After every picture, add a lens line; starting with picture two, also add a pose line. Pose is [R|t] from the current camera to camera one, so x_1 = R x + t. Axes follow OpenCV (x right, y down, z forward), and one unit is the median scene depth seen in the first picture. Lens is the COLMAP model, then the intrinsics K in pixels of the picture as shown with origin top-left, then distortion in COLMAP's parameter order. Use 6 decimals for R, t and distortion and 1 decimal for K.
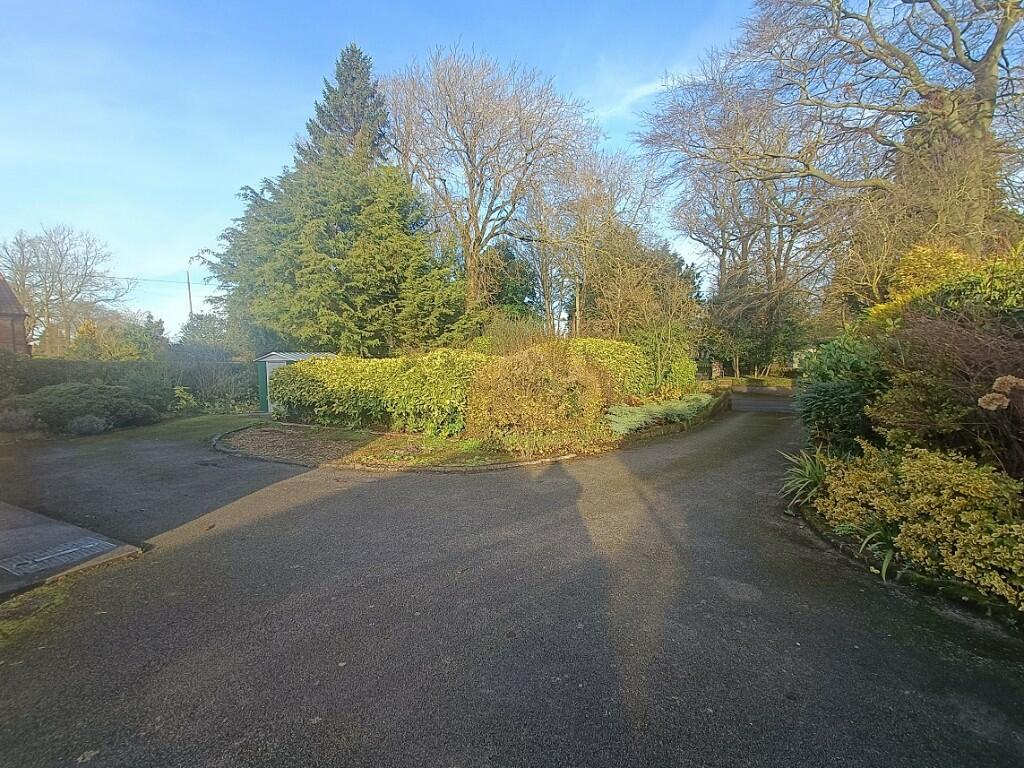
lens RADIAL K [[464.8, 0, 511.8], [0, 464.8, 385.8], [0, 0, 1]] dist [0.002244, 0.000912]
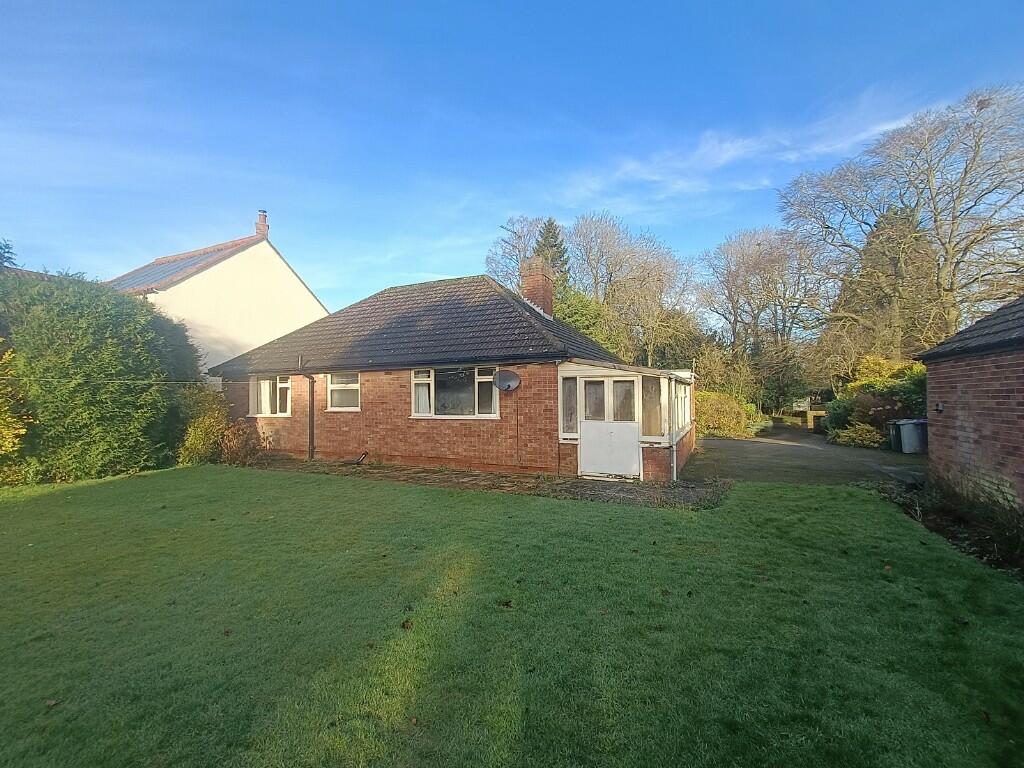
lens RADIAL K [[464.8, 0, 511.3], [0, 464.8, 380.9], [0, 0, 1]] dist [0.002244, 0.000912]
pose [[0.999142, 0.031027, 0.027416, -0.845520], [-0.028396, 0.995388, -0.091628, 0.070618], [-0.030132, 0.090771, 0.995416, -1.097184]]
